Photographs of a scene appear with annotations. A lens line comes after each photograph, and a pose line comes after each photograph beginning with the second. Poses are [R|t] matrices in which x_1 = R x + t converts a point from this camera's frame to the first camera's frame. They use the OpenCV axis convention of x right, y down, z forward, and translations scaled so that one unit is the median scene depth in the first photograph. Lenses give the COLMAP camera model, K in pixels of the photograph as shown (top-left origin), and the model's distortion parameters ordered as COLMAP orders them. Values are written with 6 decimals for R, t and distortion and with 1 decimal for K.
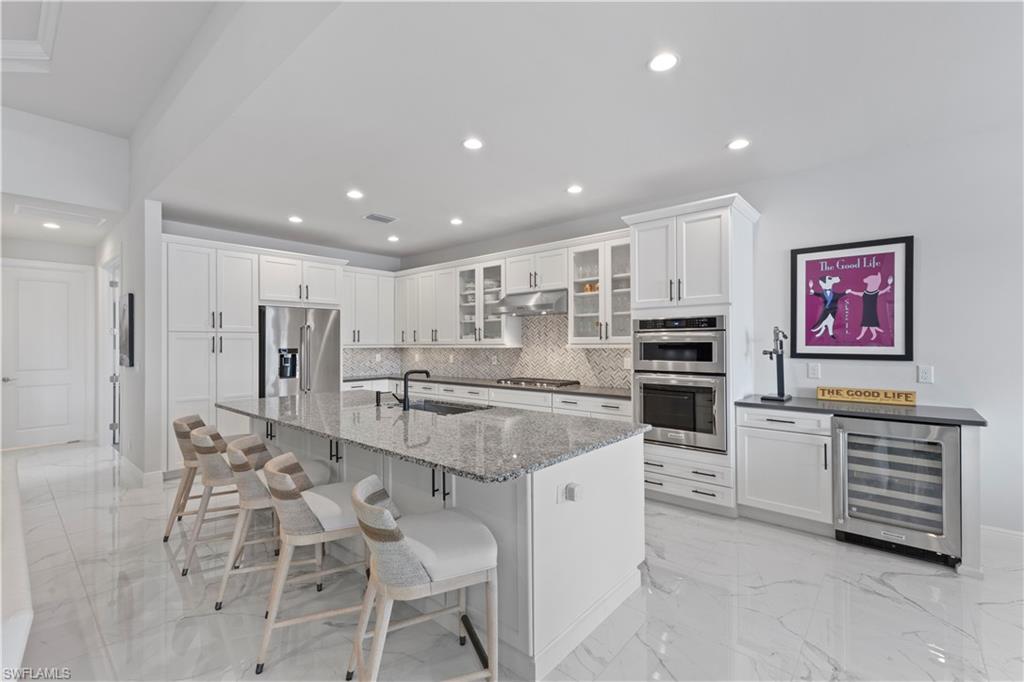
lens RADIAL K [[438.7, 0, 520.0], [0, 438.7, 337.0], [0, 0, 1]] dist [-0.004137, 0.000671]
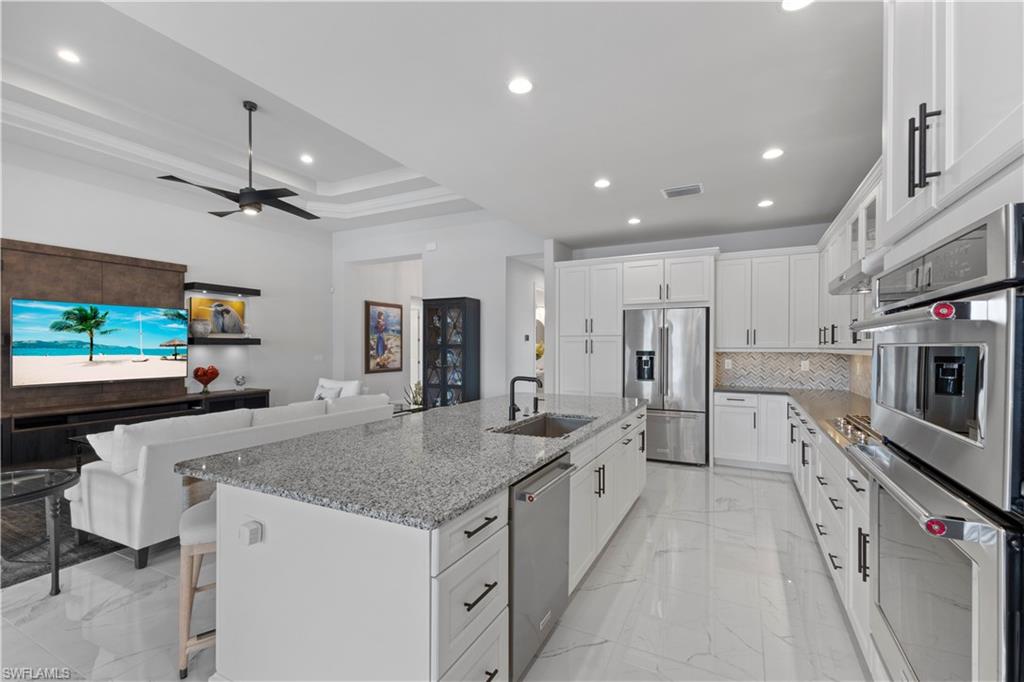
lens RADIAL K [[438.7, 0, 511.0], [0, 438.7, 349.1], [0, 0, 1]] dist [-0.004137, 0.000671]
pose [[0.246784, 0.012828, -0.968985, 0.368387], [0.010387, 0.999820, 0.015882, 0.003662], [0.969015, -0.013984, 0.246607, 0.461017]]
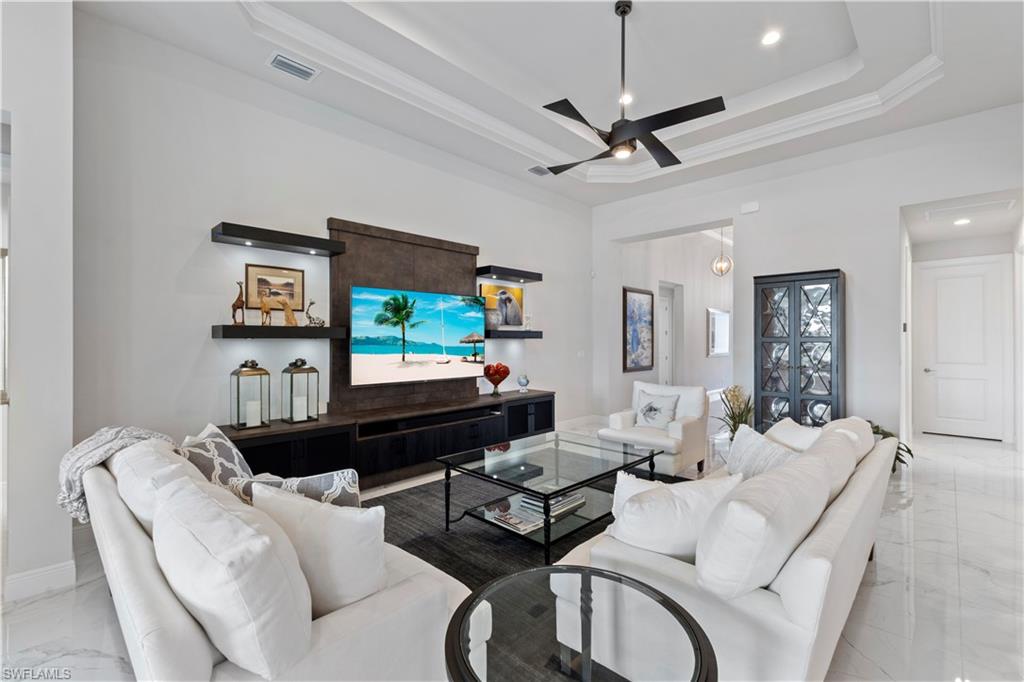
lens RADIAL K [[438.7, 0, 507.6], [0, 438.7, 336.3], [0, 0, 1]] dist [-0.004137, 0.000671]
pose [[-0.065525, -0.005916, -0.997833, 0.364844], [0.016743, 0.999835, -0.007028, 0.003679], [0.997710, -0.017167, -0.065416, 0.456630]]
